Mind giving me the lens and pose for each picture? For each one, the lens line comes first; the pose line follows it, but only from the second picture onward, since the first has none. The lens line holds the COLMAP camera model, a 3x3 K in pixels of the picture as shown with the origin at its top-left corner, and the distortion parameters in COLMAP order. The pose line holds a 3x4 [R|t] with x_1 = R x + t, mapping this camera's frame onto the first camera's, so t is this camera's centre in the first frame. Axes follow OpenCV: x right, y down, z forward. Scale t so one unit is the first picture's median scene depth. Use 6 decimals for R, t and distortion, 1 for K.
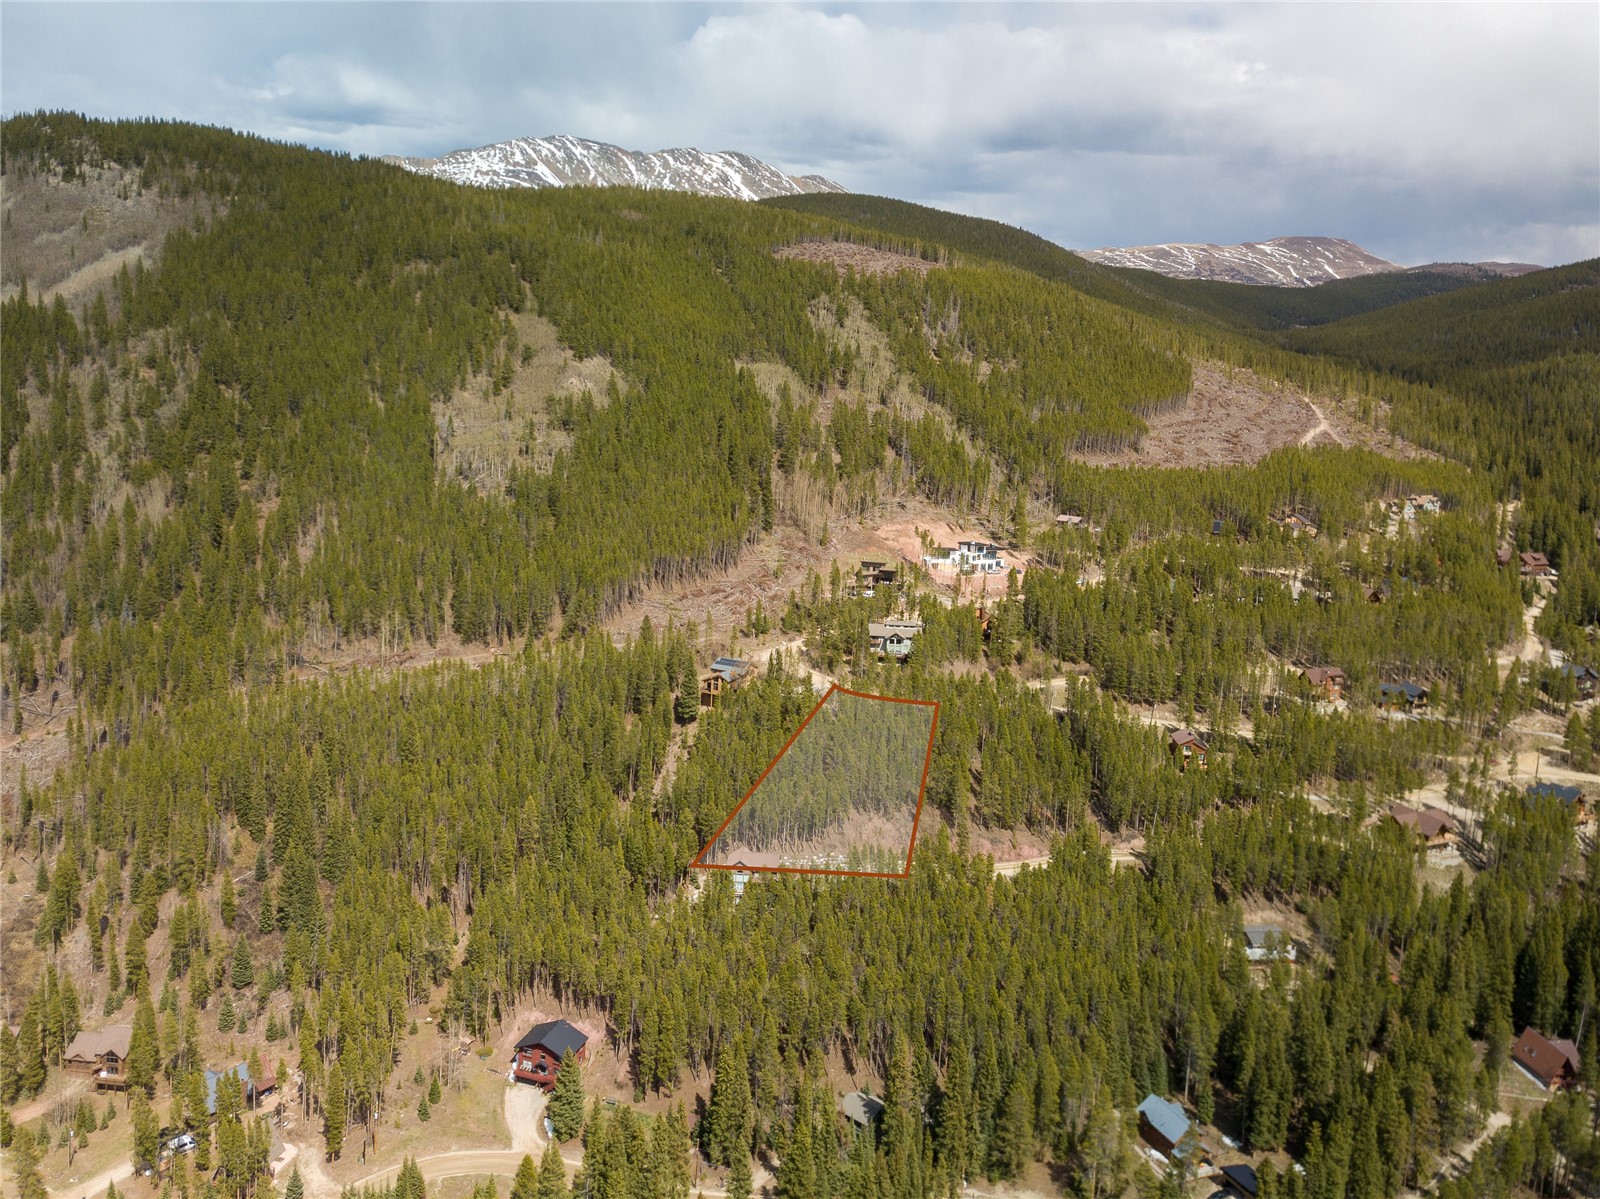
lens RADIAL K [[1216.9, 0, 805.4], [0, 1216.9, 490.2], [0, 0, 1]] dist [0.076546, -0.101133]
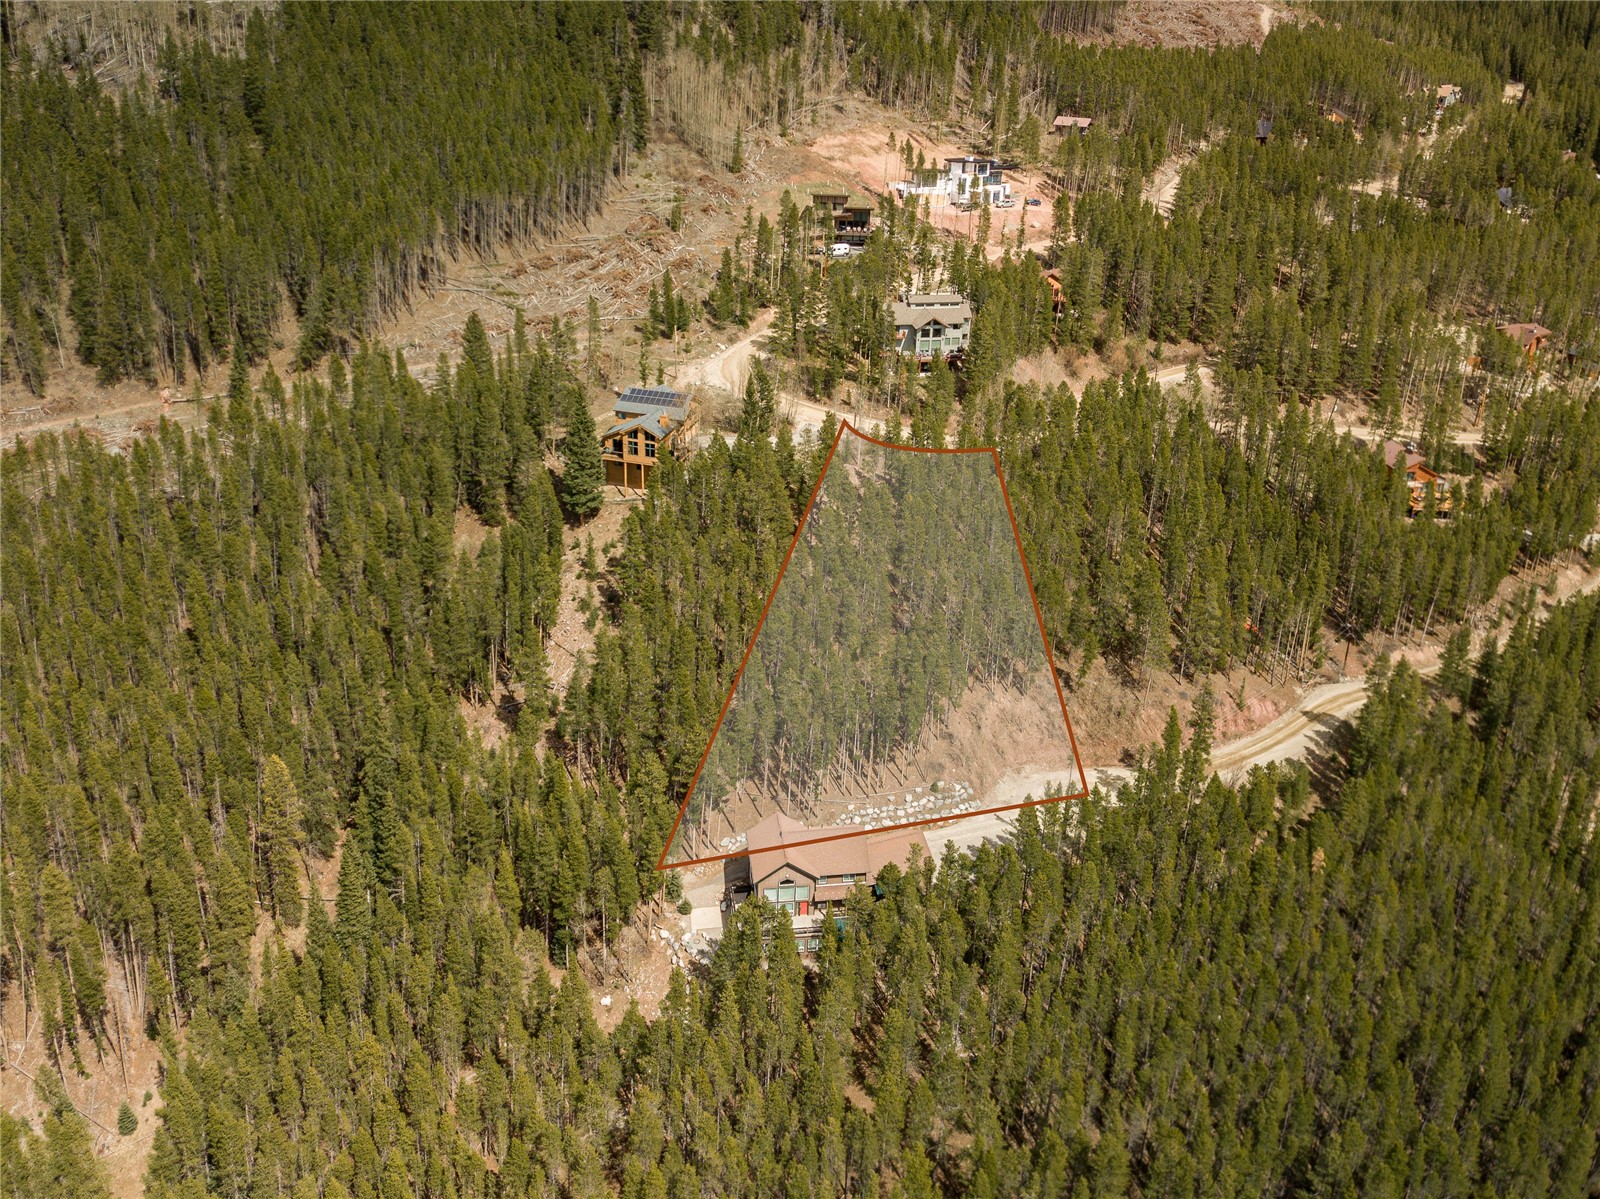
lens RADIAL K [[1256.3, 0, 792.1], [0, 1256.3, 408.2], [0, 0, 1]] dist [-0.003421, -0.002517]
pose [[0.981918, -0.071675, 0.175215, -0.076492], [0.033140, 0.976343, 0.213675, 0.027726], [-0.186385, -0.204004, 0.961064, 0.378310]]
